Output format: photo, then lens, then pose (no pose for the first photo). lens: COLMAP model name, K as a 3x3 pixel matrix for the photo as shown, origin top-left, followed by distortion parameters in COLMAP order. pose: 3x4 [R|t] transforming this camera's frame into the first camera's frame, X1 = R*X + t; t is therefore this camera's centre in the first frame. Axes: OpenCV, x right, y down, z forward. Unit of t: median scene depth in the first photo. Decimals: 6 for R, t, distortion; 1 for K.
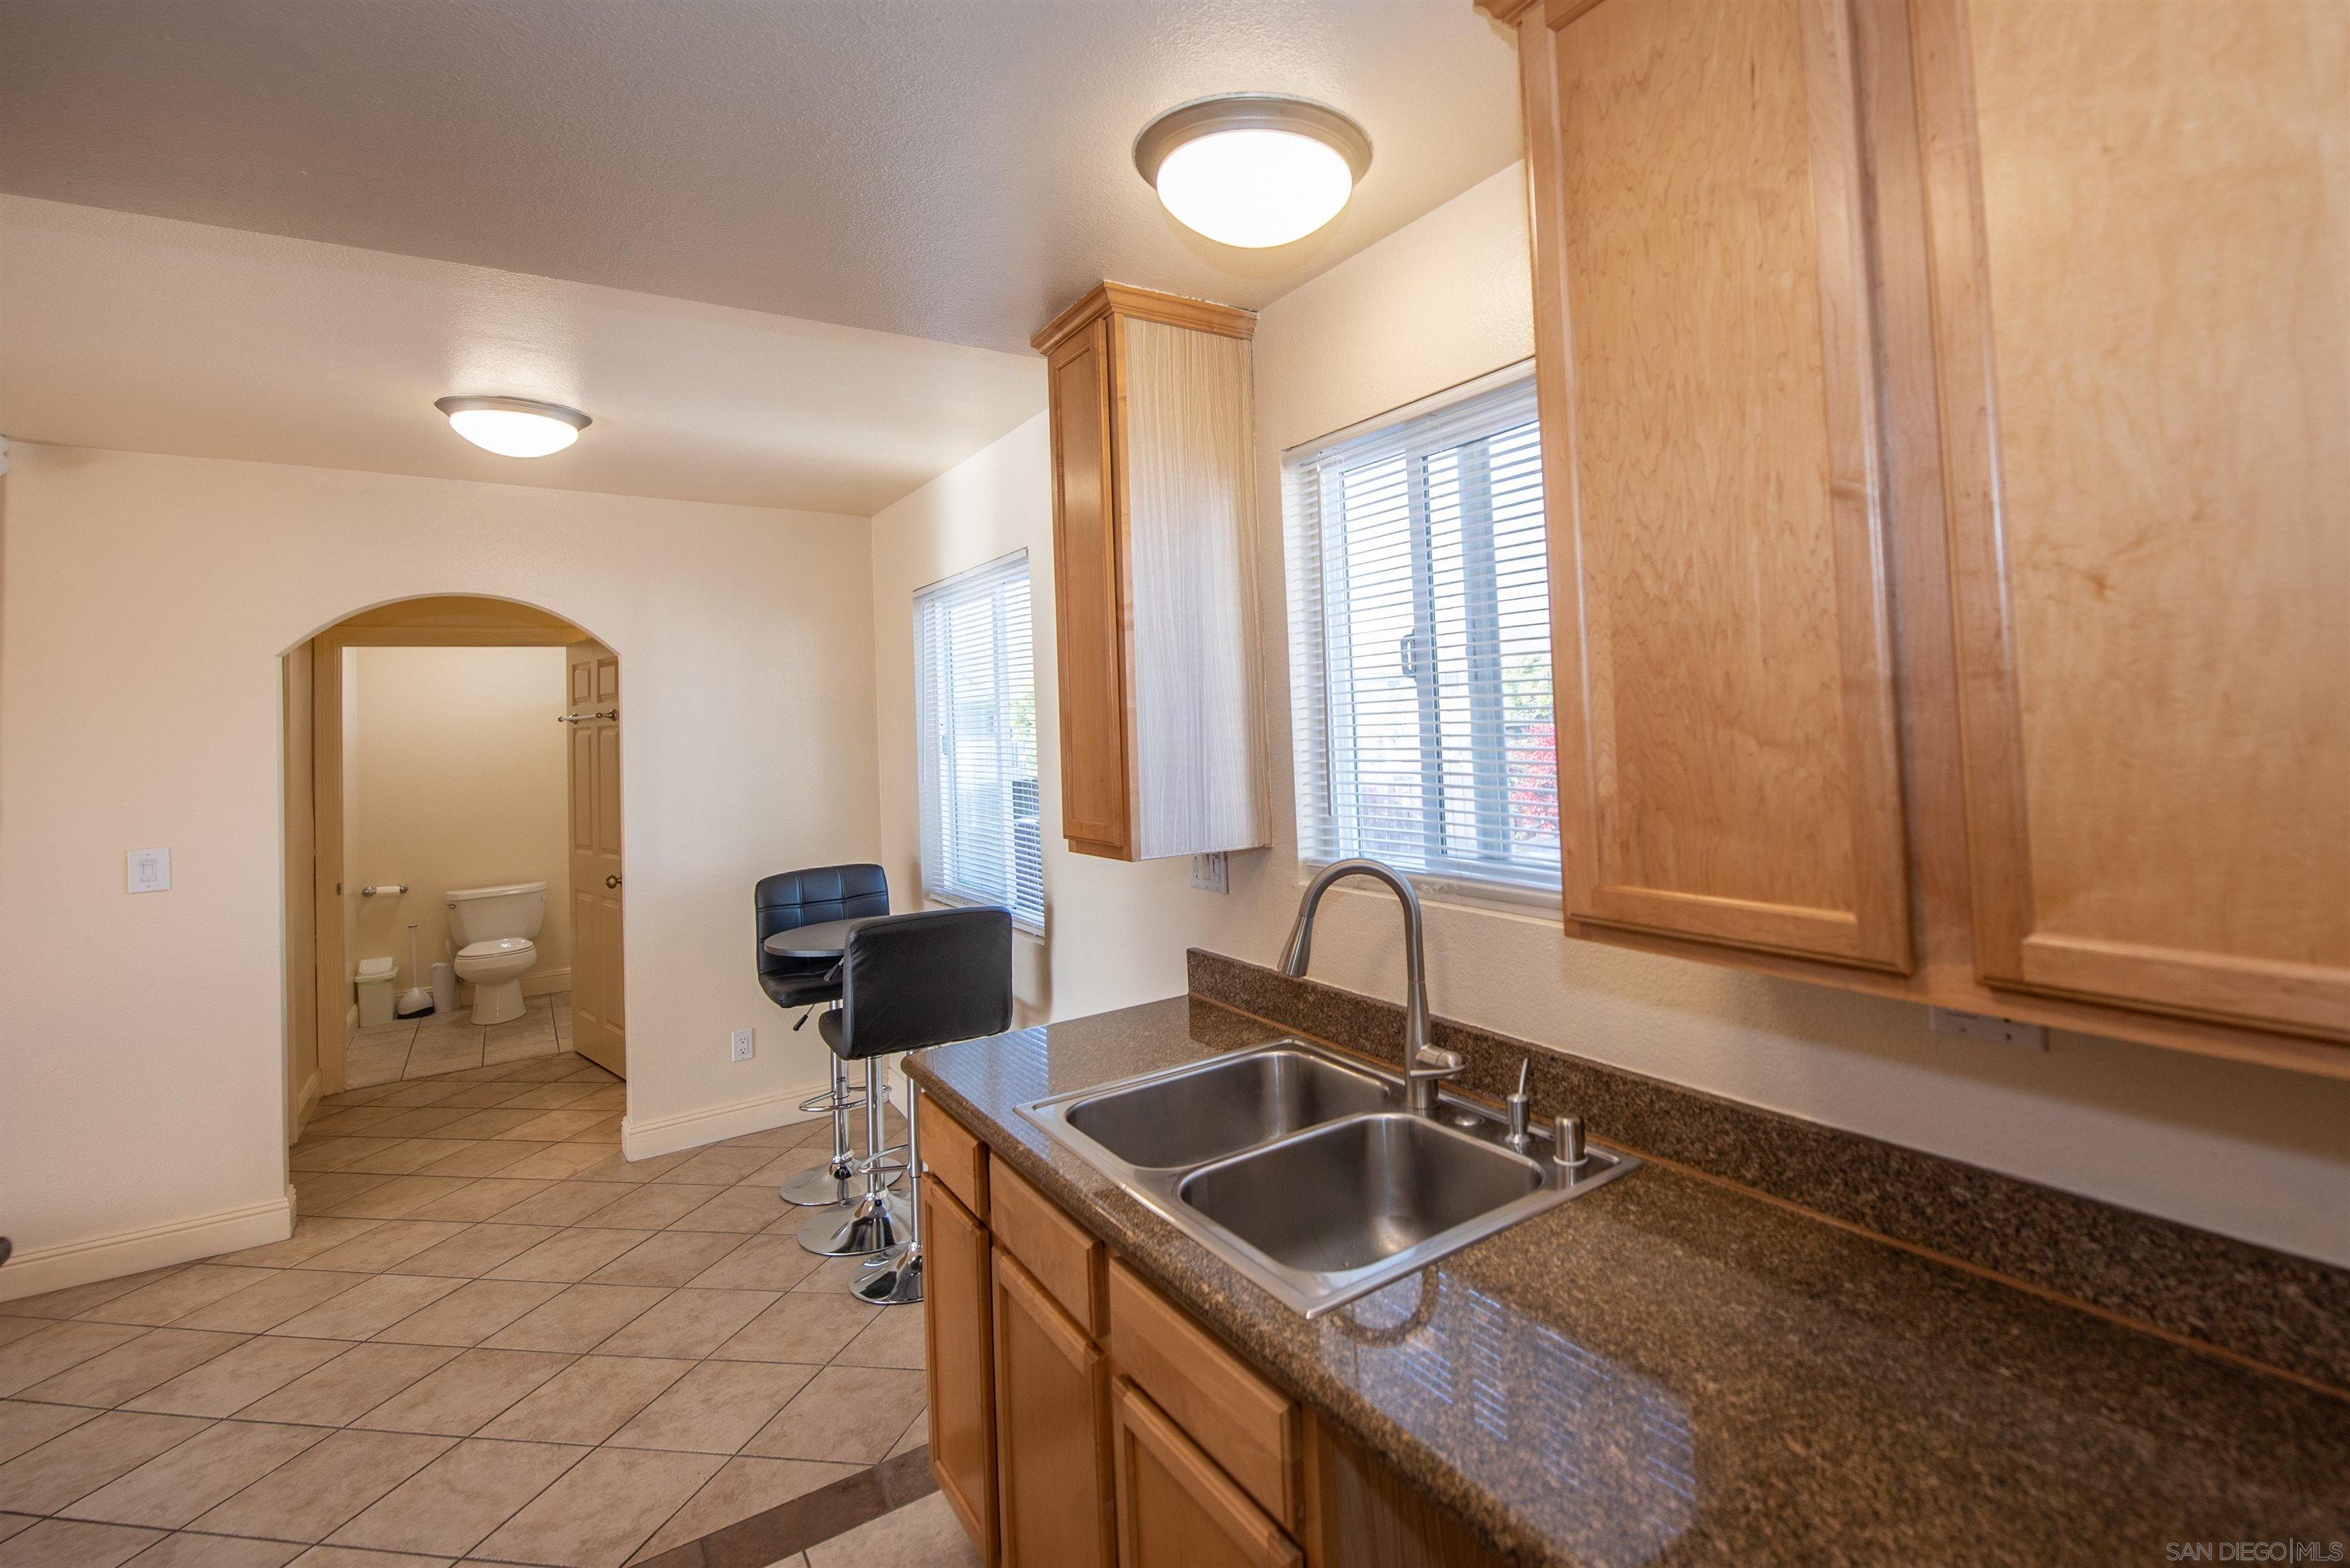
lens RADIAL K [[1124.7, 0, 1296.3], [0, 1124.7, 665.5], [0, 0, 1]] dist [-0.000925, -0.002225]
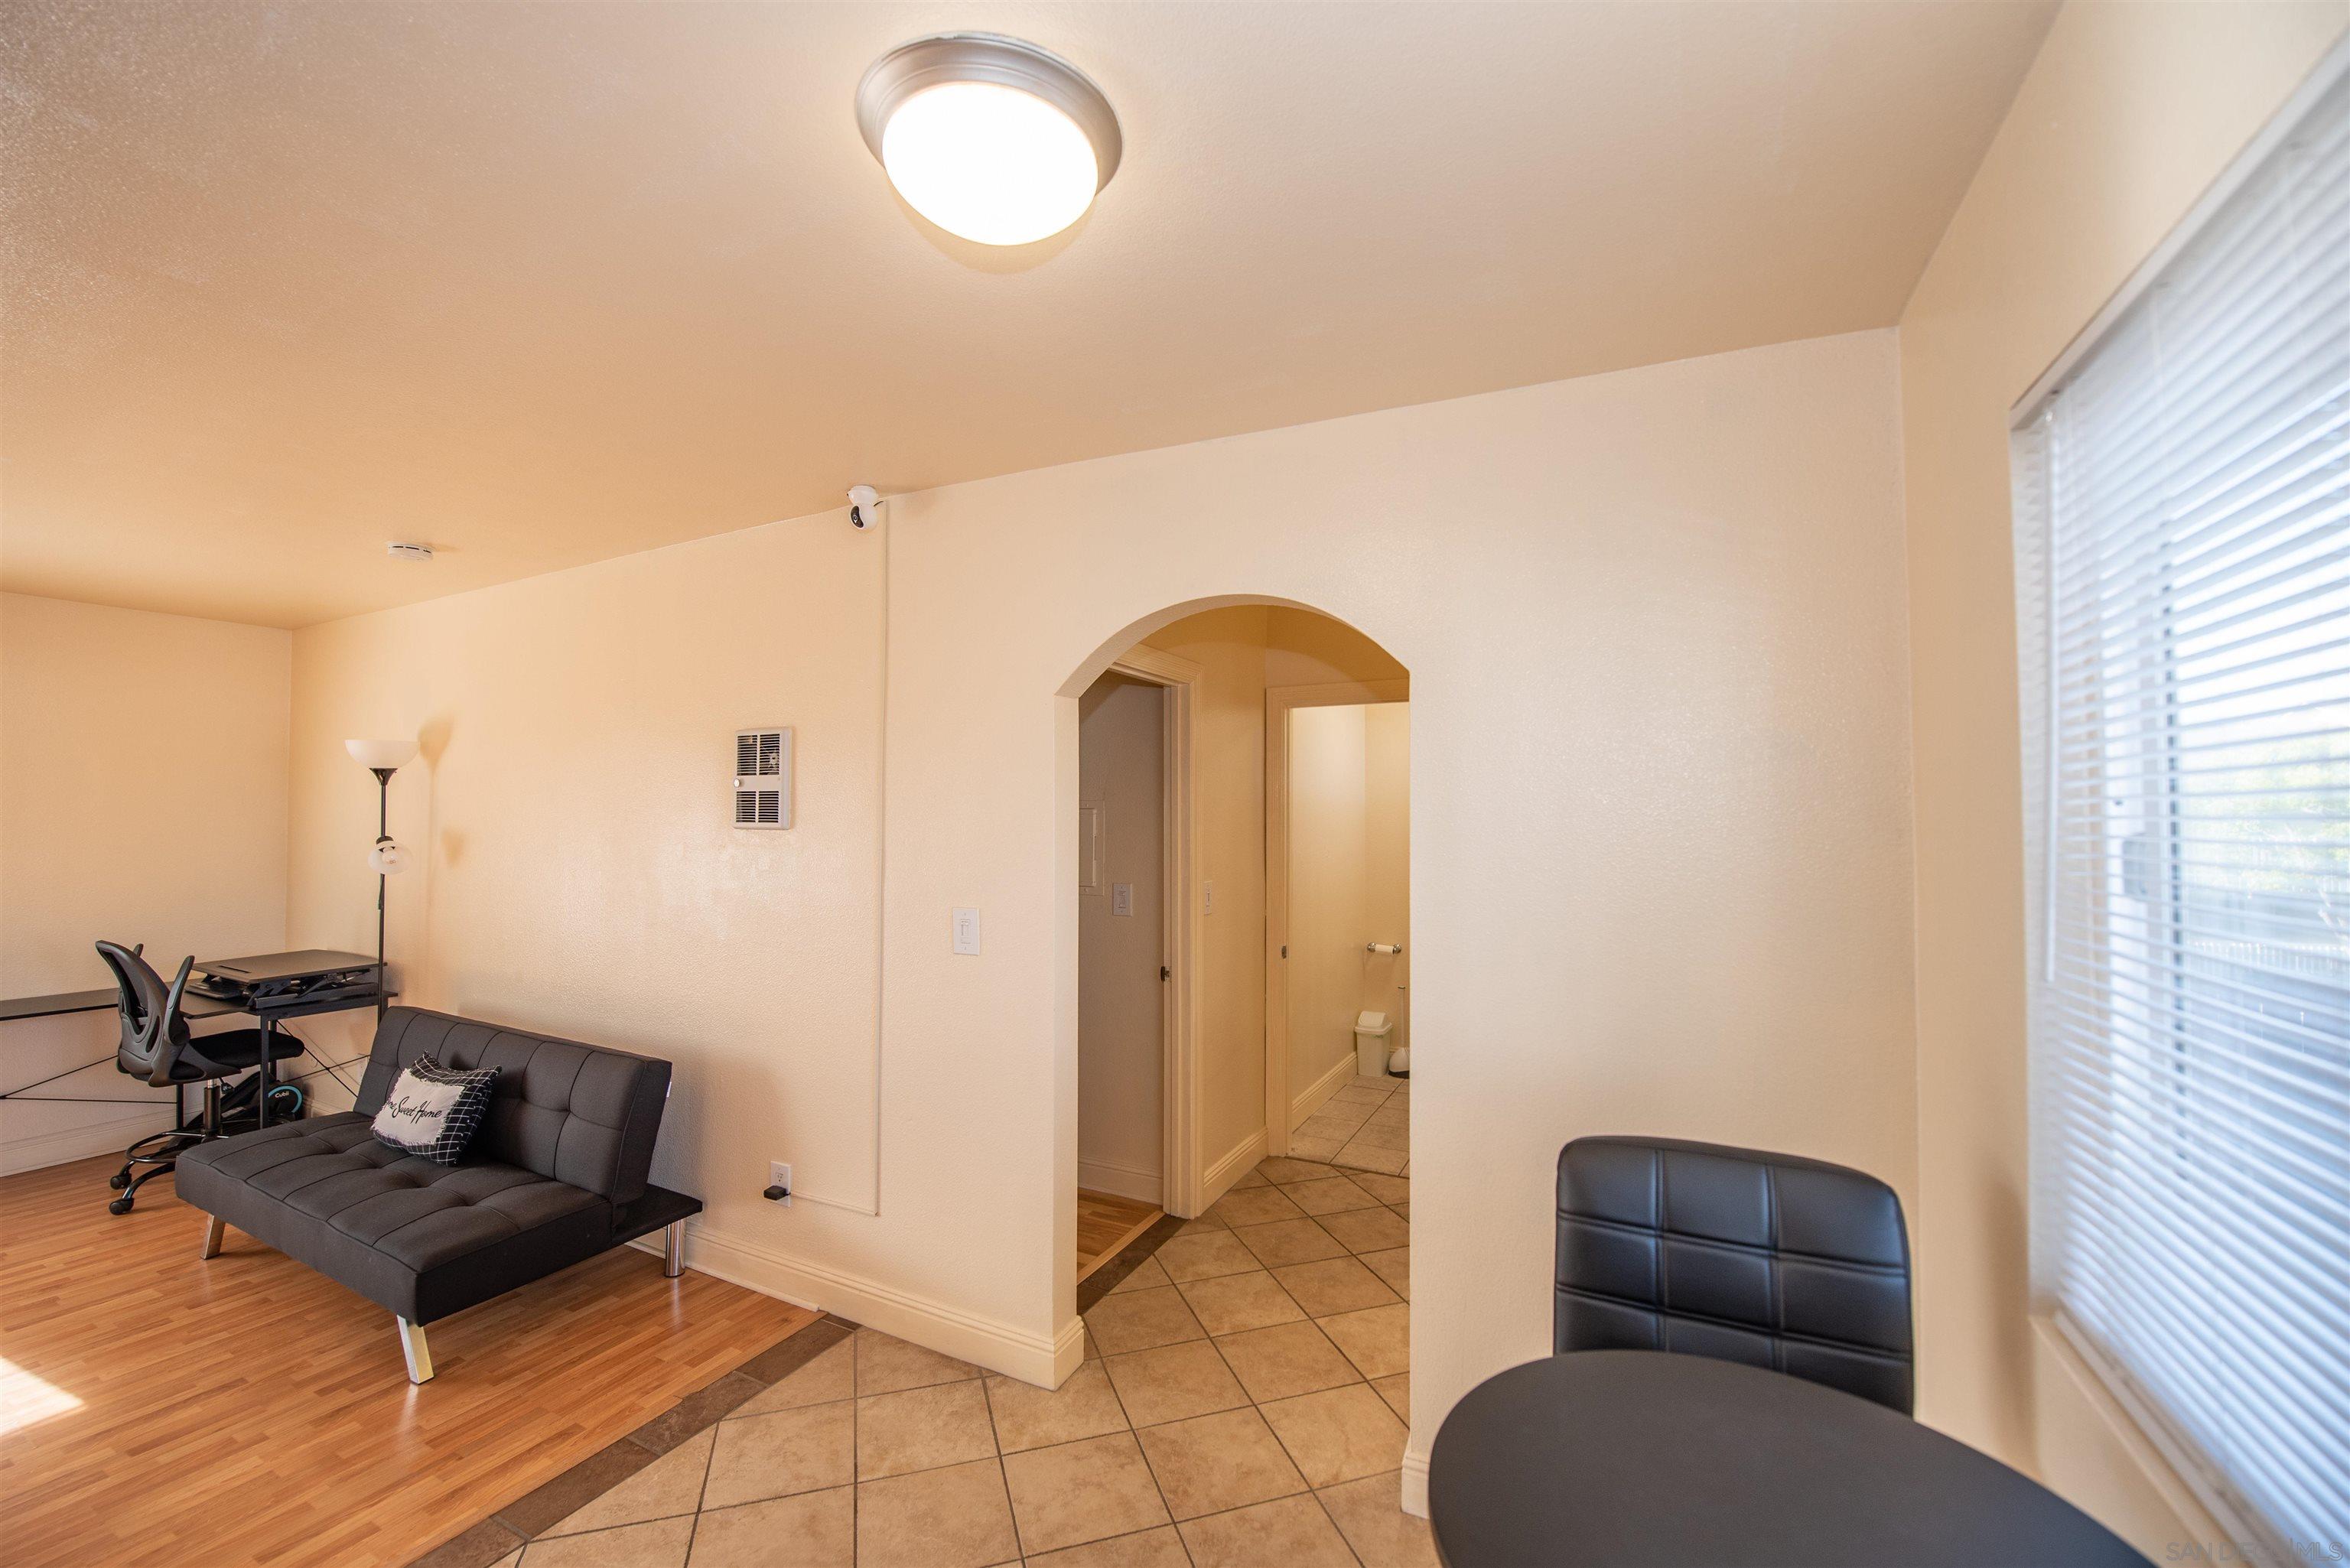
lens RADIAL K [[950.7, 0, 1165.2], [0, 950.7, 787.7], [0, 0, 1]] dist [-0.017327, -0.001264]
pose [[0.467257, 0.021498, -0.883860, -0.314648], [0.015019, 0.999367, 0.032247, 0.051386], [0.883994, -0.028342, 0.466638, 0.963922]]
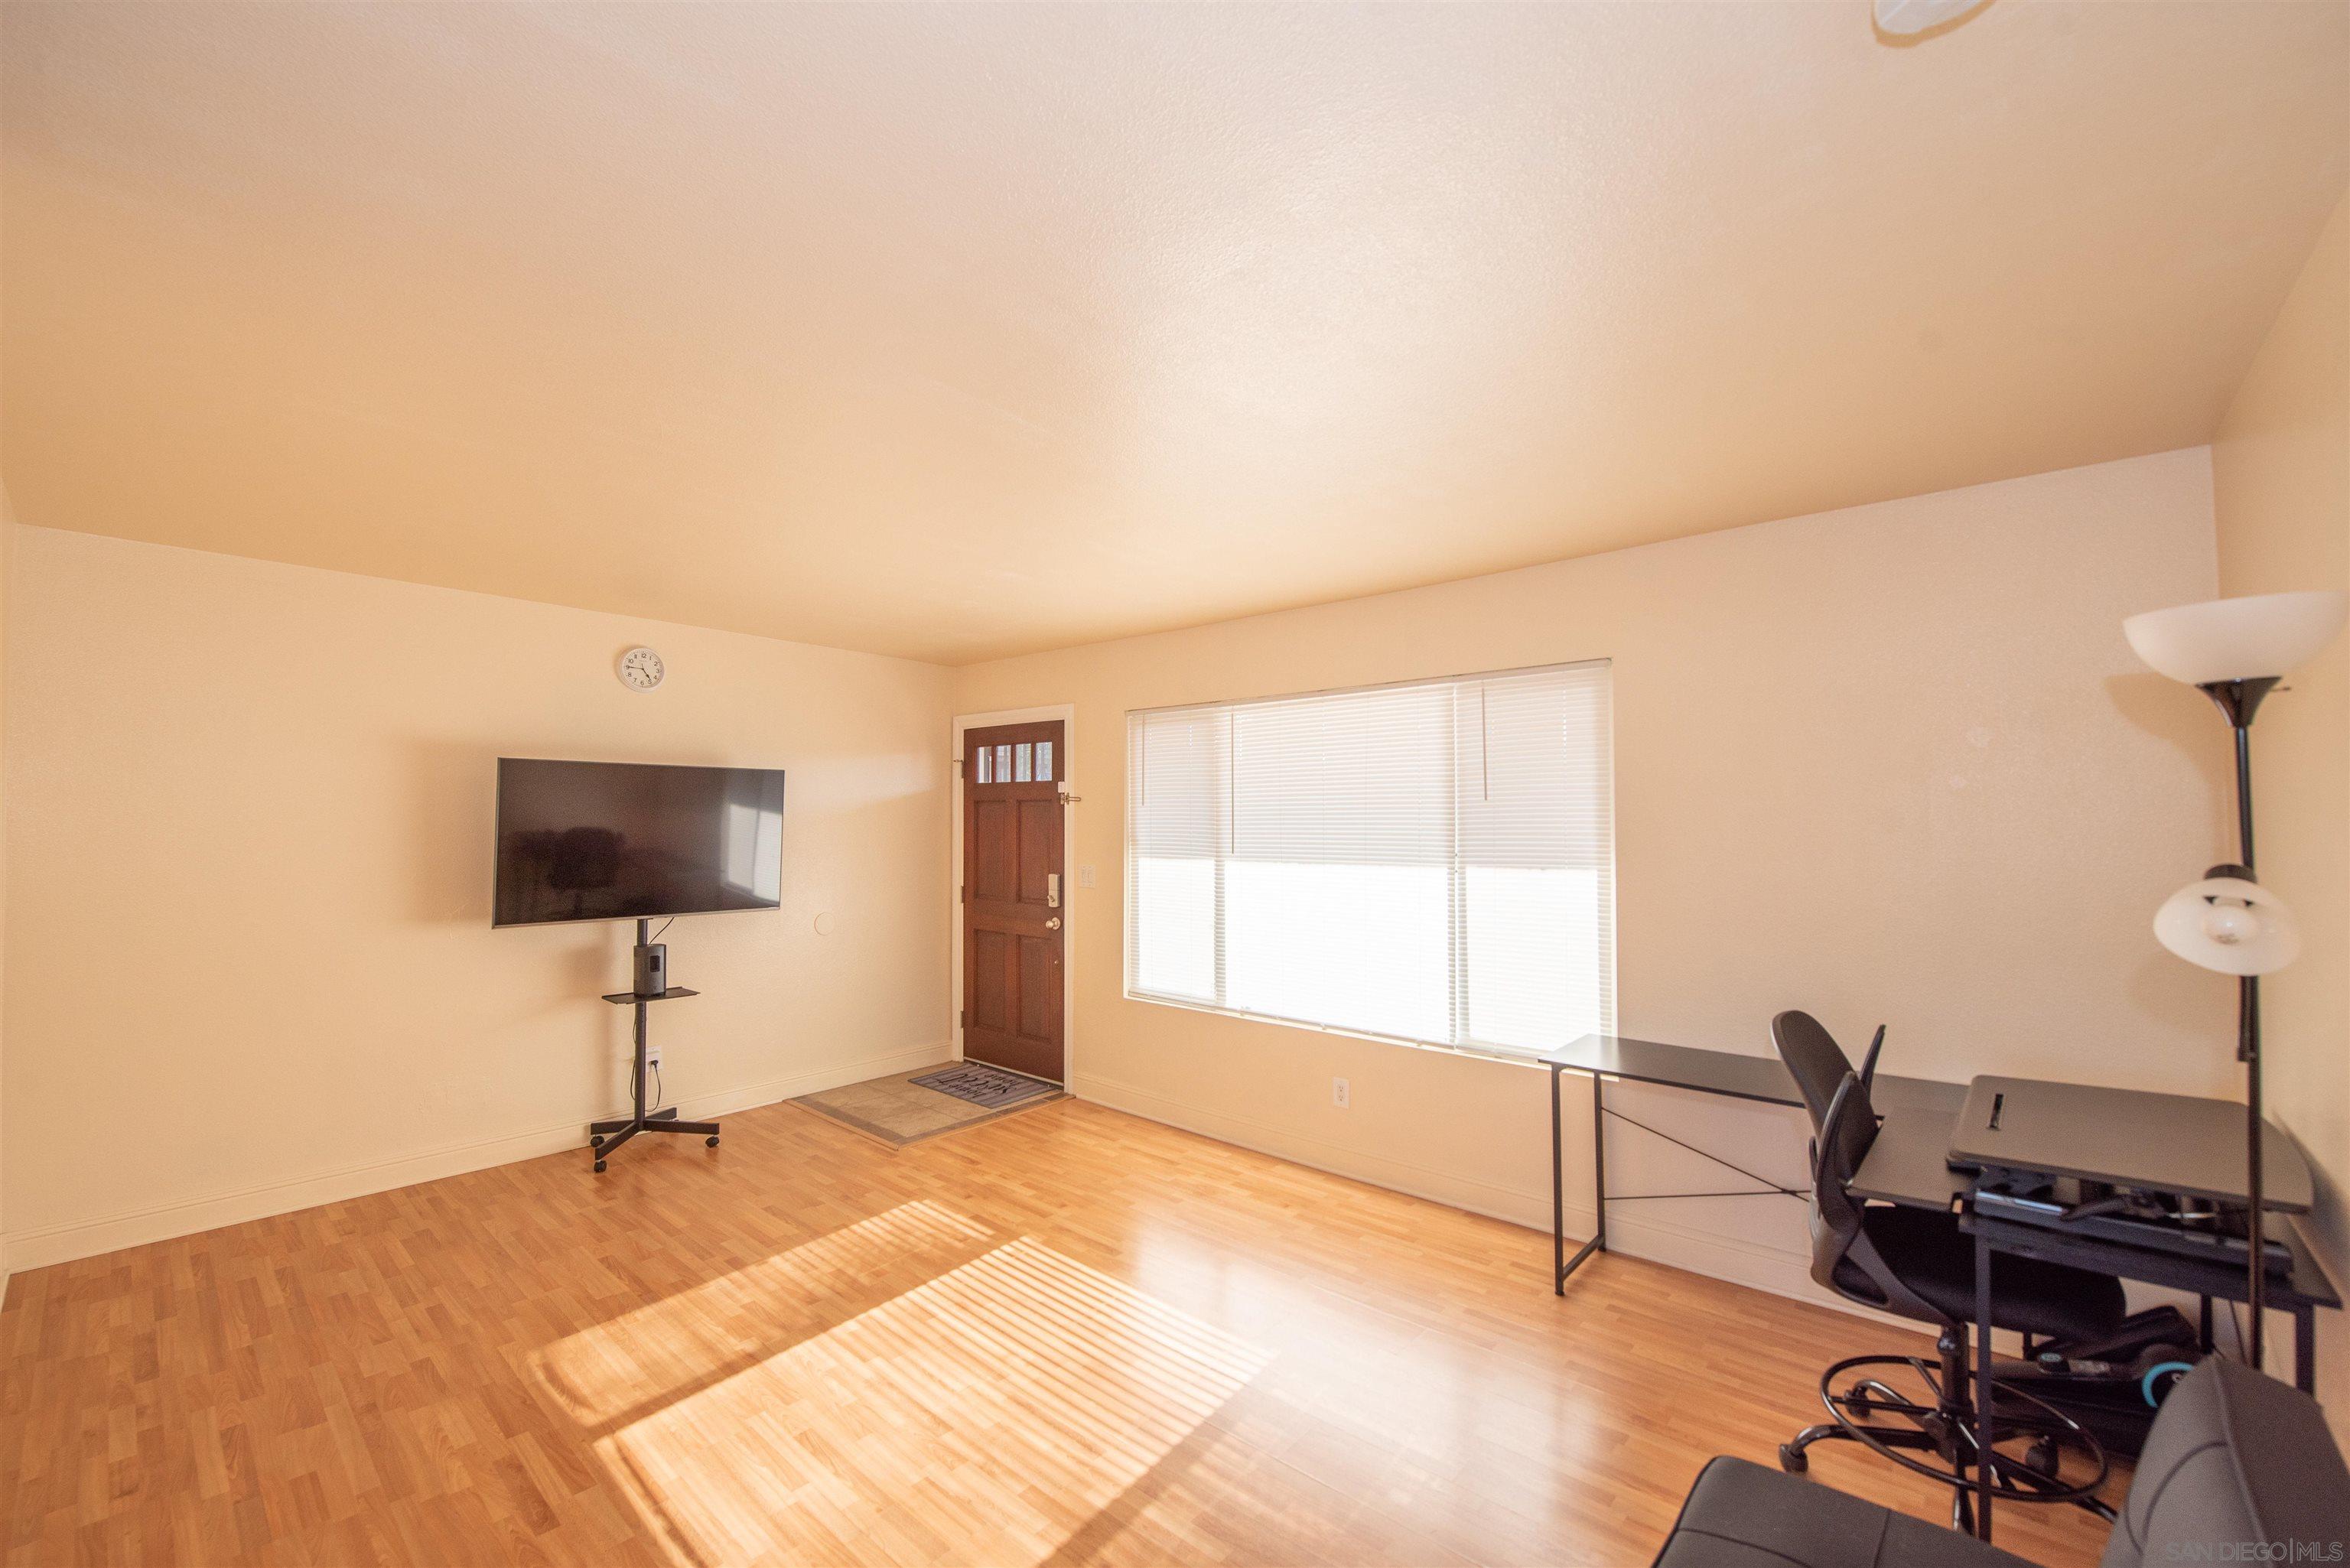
lens RADIAL K [[950.7, 0, 1131.7], [0, 950.7, 795.1], [0, 0, 1]] dist [-0.017327, -0.001264]
pose [[-0.975264, 0.043227, -0.216775, -1.407985], [0.056066, 0.996996, -0.053430, 0.107154], [0.213814, -0.064262, -0.974758, 0.945720]]
